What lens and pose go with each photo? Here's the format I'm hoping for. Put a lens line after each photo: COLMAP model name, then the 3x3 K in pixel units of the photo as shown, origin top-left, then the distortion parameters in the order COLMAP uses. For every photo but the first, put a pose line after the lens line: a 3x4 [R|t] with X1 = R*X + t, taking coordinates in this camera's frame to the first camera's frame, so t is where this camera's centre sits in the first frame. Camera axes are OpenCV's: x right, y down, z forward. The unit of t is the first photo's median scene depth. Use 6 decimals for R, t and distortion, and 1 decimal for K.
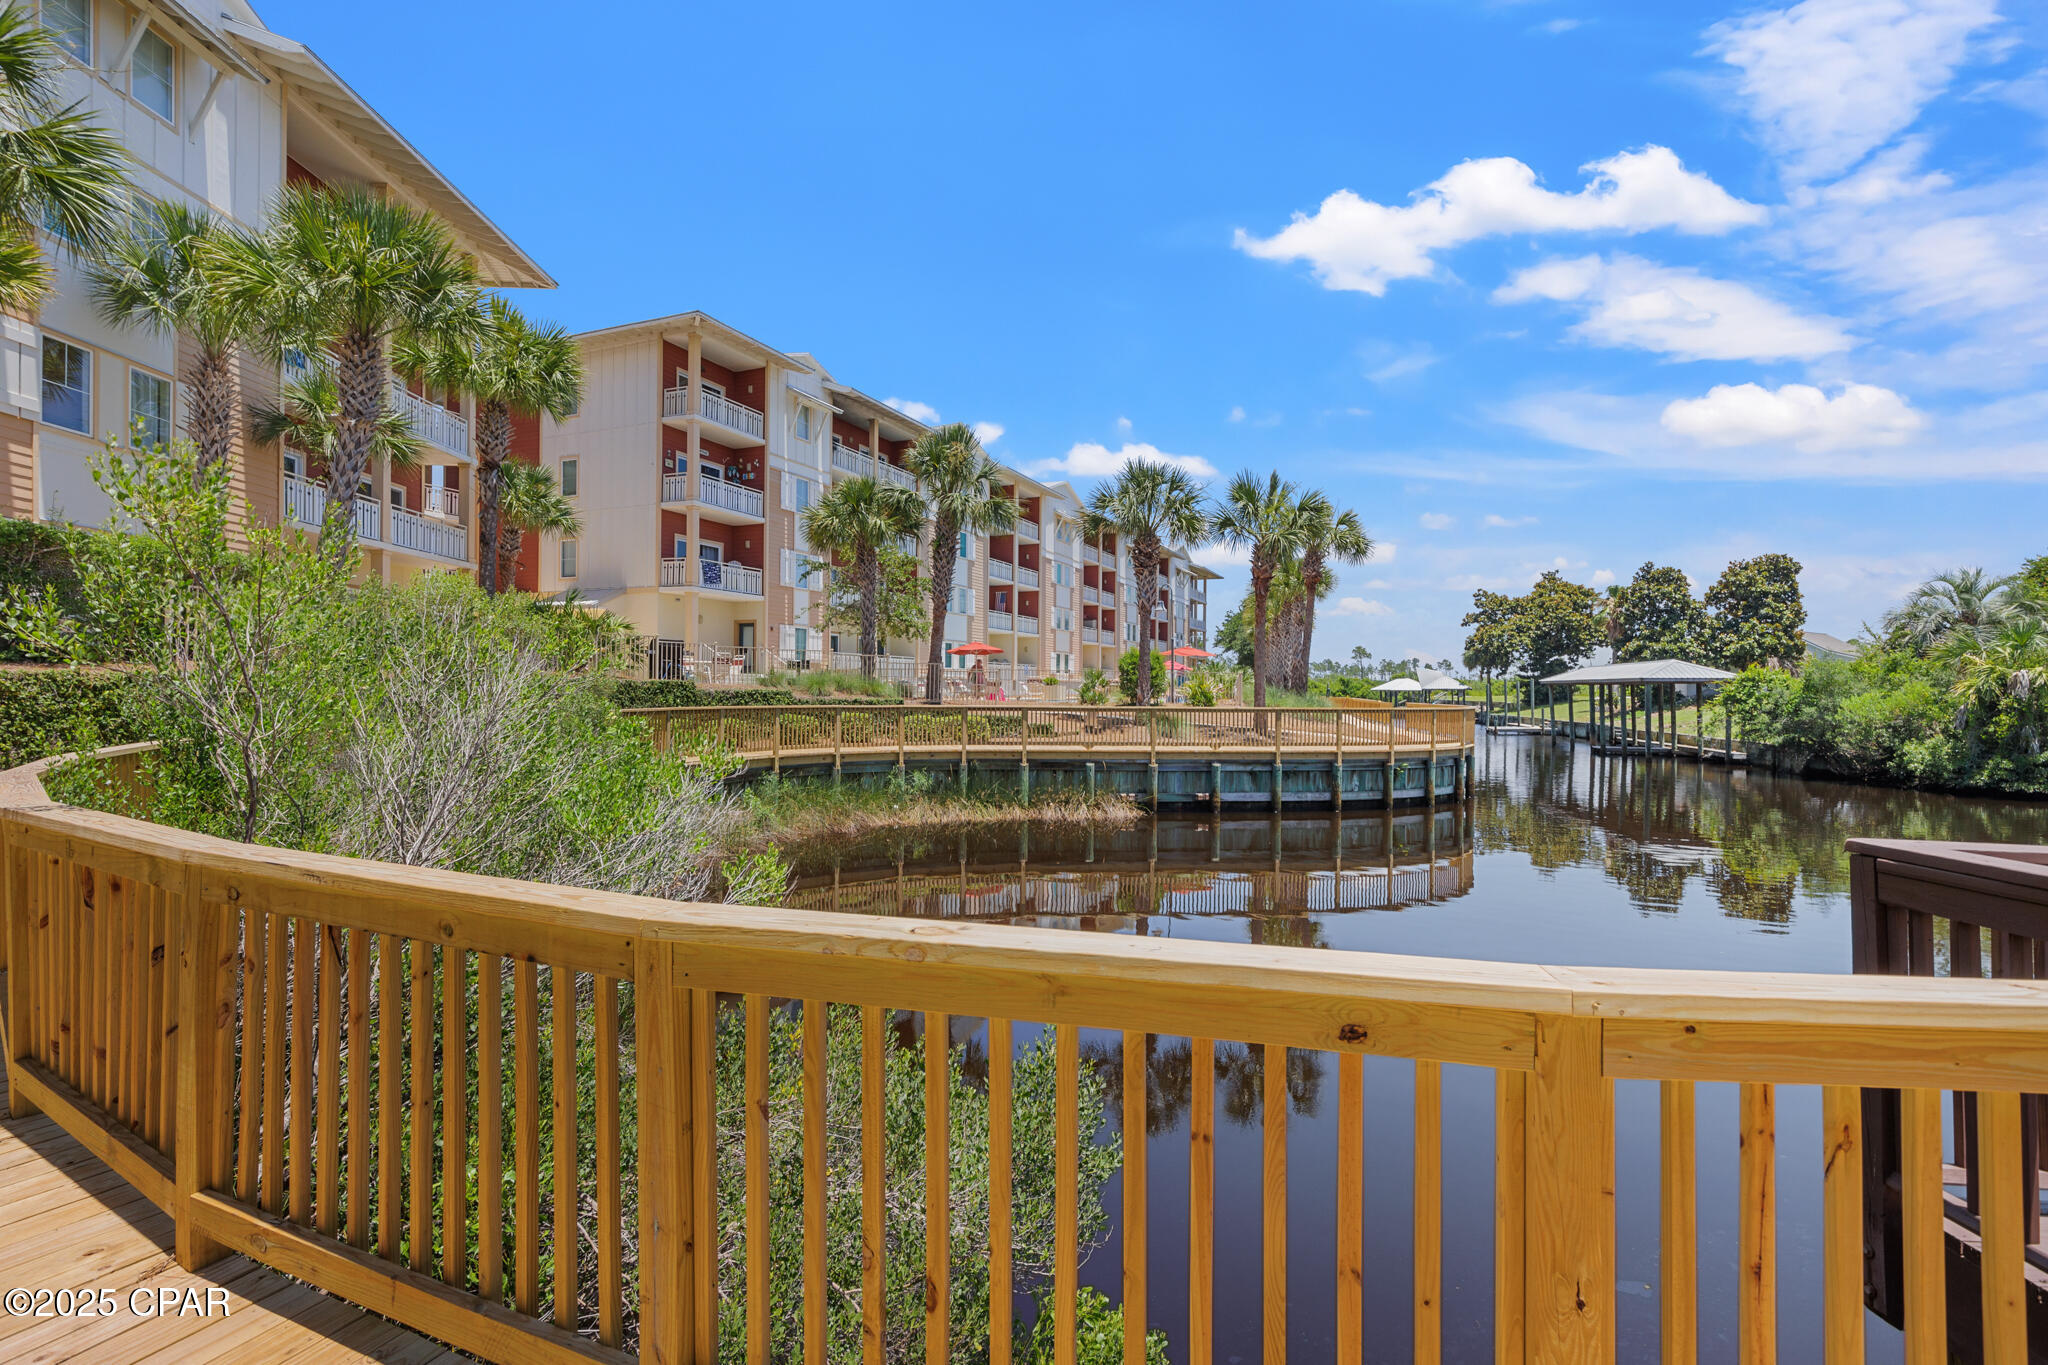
lens RADIAL K [[926.9, 0, 1018.2], [0, 926.9, 688.3], [0, 0, 1]] dist [0.010398, -0.000396]
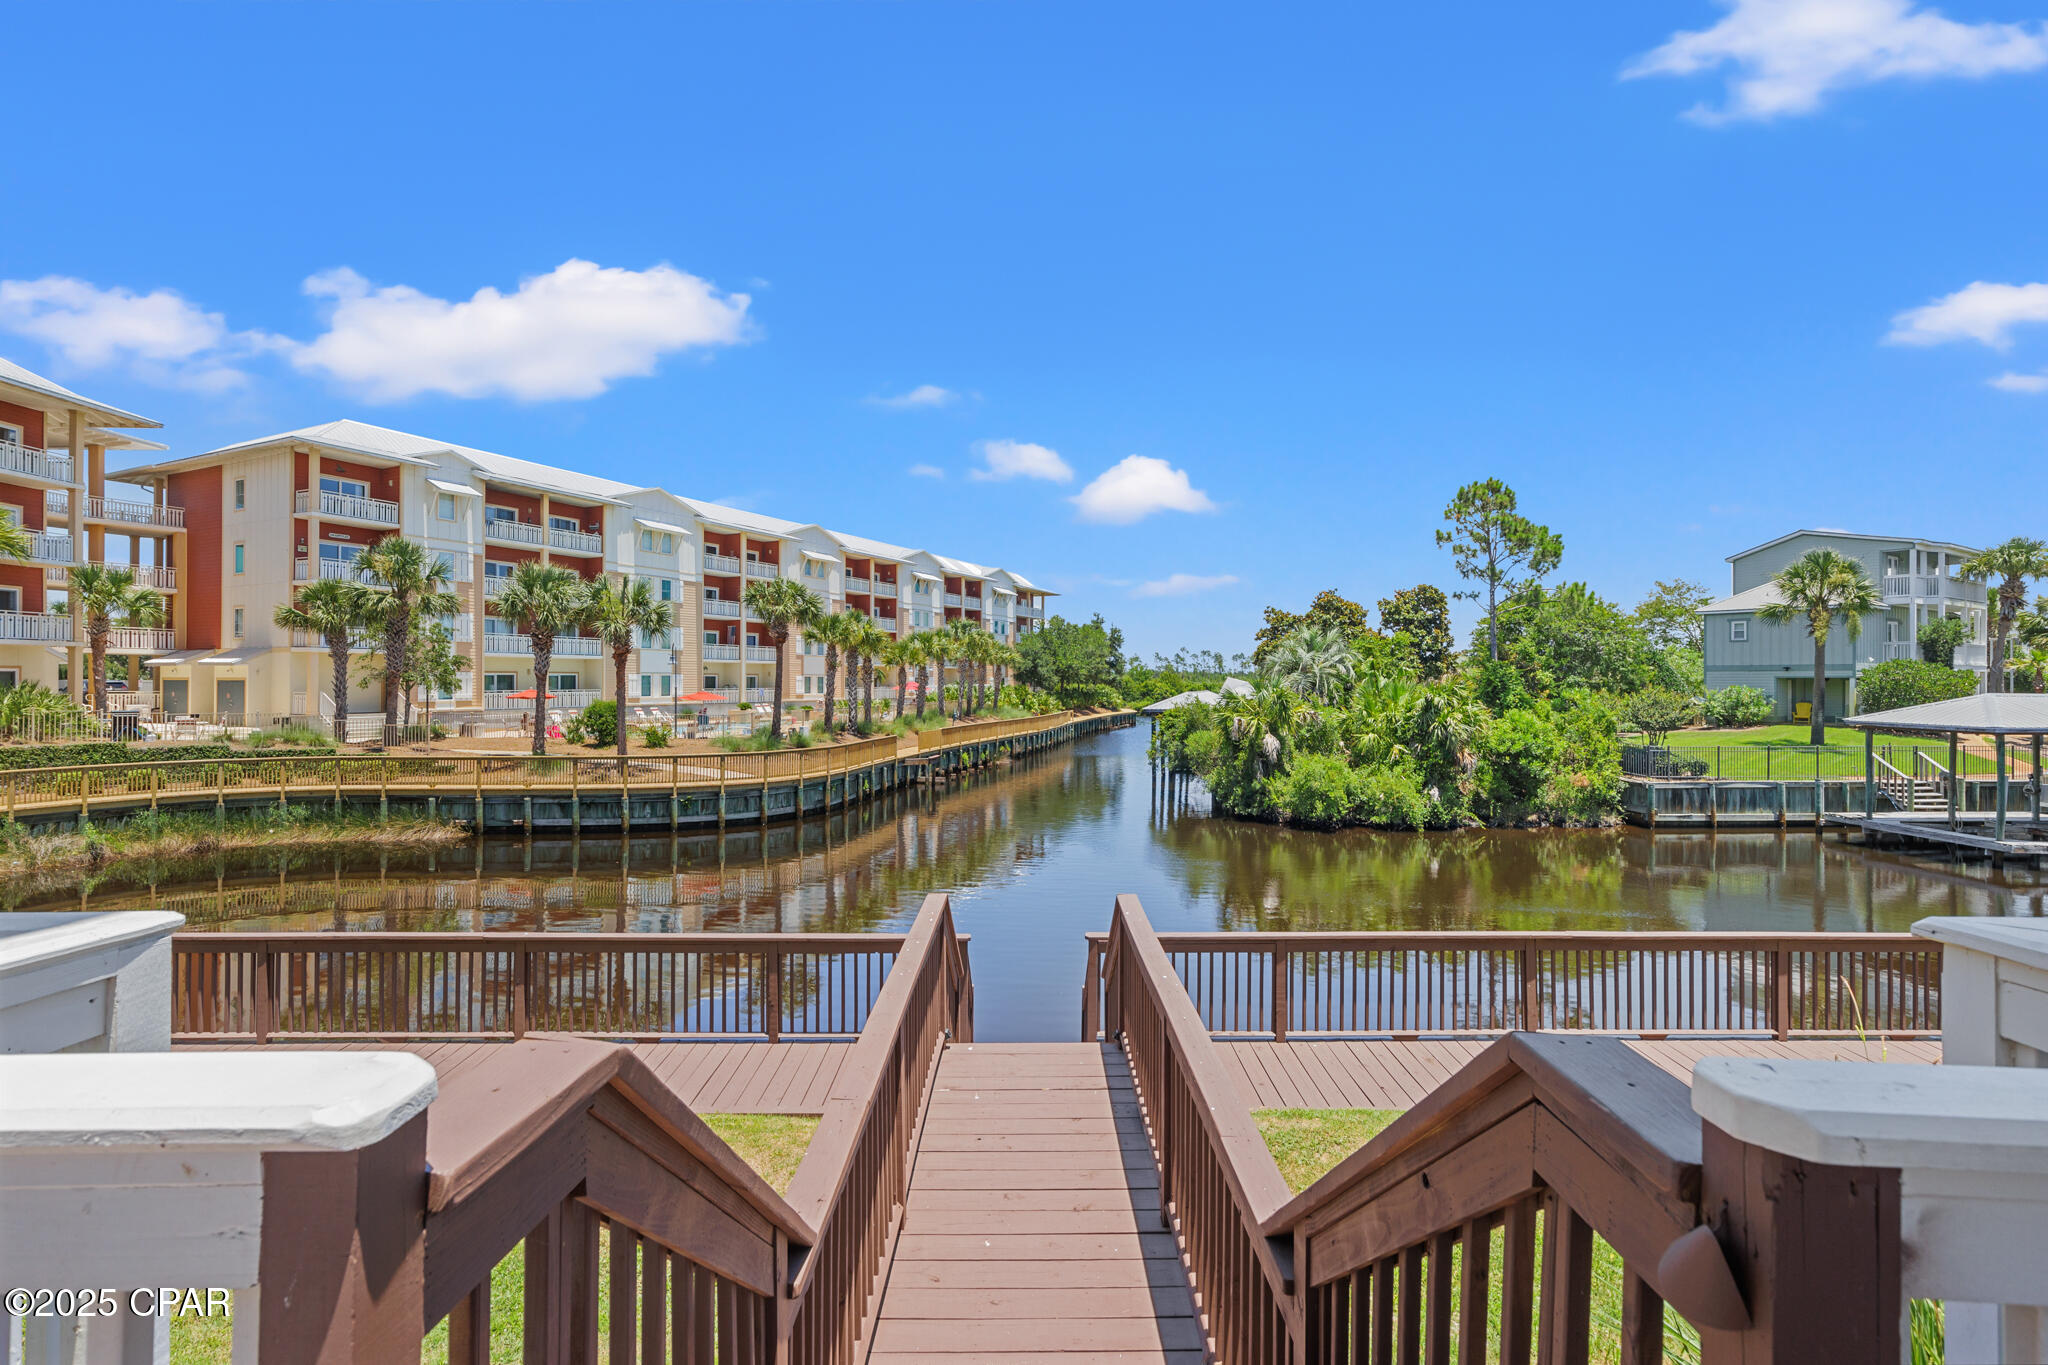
lens RADIAL K [[926.9, 0, 1004.5], [0, 926.9, 676.8], [0, 0, 1]] dist [0.010398, -0.000396]
pose [[0.997983, -0.009137, -0.062824, 0.970563], [0.008615, 0.999926, -0.008568, -0.074875], [0.062898, 0.008009, 0.997988, -0.294622]]
